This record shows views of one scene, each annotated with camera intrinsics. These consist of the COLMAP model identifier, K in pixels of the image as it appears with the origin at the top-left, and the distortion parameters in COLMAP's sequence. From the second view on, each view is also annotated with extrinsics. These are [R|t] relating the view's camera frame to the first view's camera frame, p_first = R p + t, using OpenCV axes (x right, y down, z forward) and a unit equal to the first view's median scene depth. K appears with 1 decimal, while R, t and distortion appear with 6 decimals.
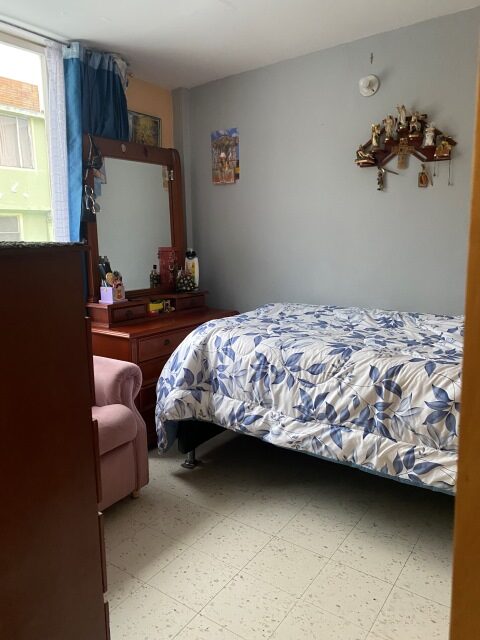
lens RADIAL K [[489.5, 0, 240.9], [0, 489.5, 322.9], [0, 0, 1]] dist [0.025219, -0.020014]
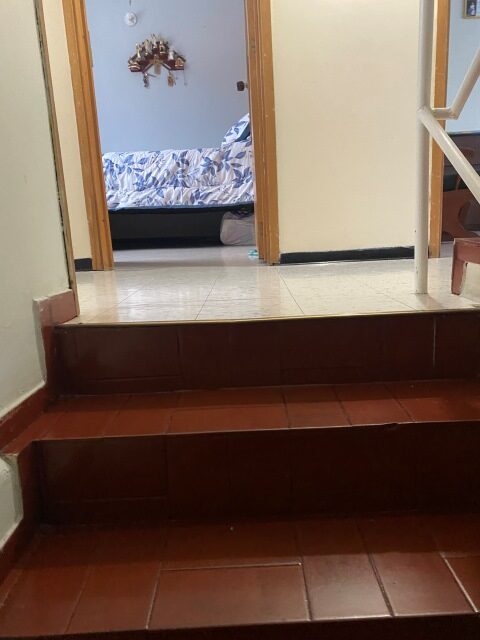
lens RADIAL K [[489.5, 0, 244.0], [0, 489.5, 317.3], [0, 0, 1]] dist [0.025219, -0.020014]
pose [[0.833791, -0.139904, 0.534059, -0.603906], [0.130992, 0.989868, 0.054801, 0.627485], [-0.536315, 0.024265, 0.843669, -0.761936]]
